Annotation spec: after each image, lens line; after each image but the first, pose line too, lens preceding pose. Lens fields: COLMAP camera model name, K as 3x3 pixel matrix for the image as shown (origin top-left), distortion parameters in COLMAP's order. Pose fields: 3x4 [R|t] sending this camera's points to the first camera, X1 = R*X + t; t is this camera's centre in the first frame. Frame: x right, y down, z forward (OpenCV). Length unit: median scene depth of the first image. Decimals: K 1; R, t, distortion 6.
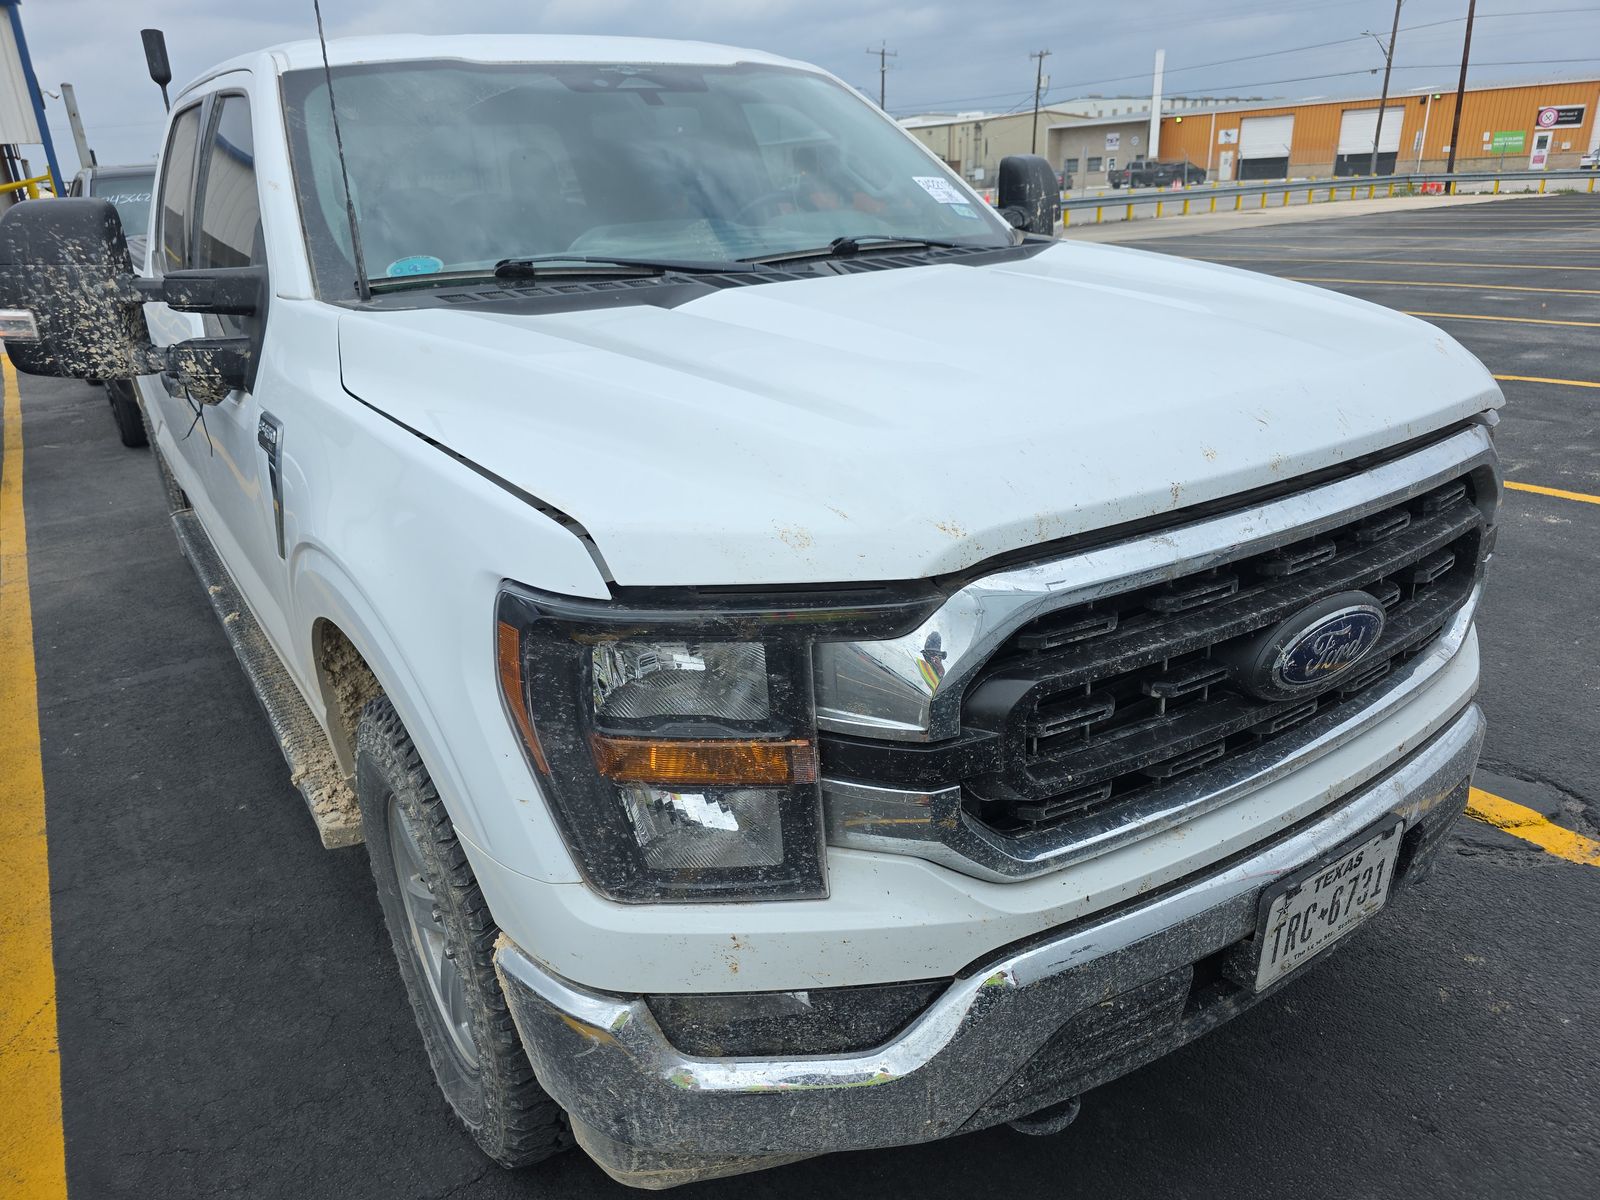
lens RADIAL K [[1076.6, 0, 795.4], [0, 1076.6, 594.5], [0, 0, 1]] dist [0.034960, -0.034842]
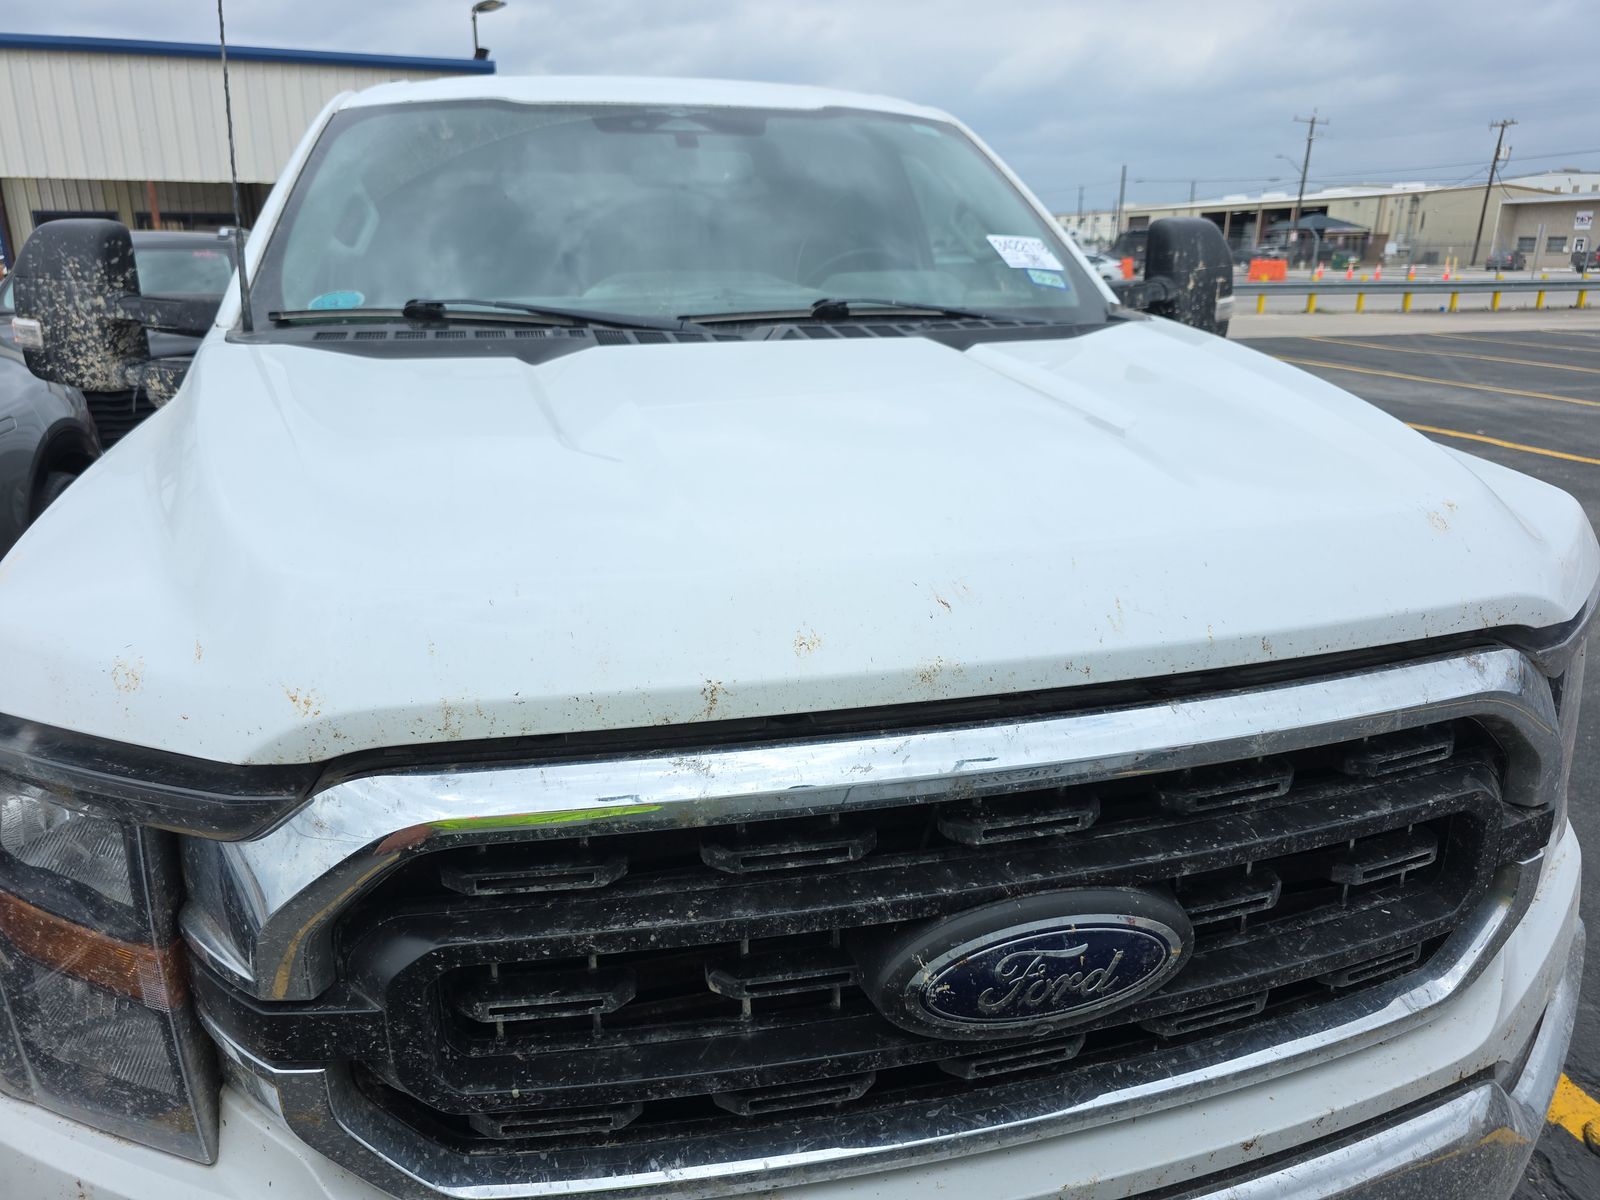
lens RADIAL K [[1076.6, 0, 814.4], [0, 1076.6, 563.0], [0, 0, 1]] dist [0.034960, -0.034842]
pose [[0.943166, 0.132055, -0.304956, 0.366643], [-0.154674, 0.986642, -0.051129, -0.091916], [0.294131, 0.095392, 0.950993, 0.239445]]
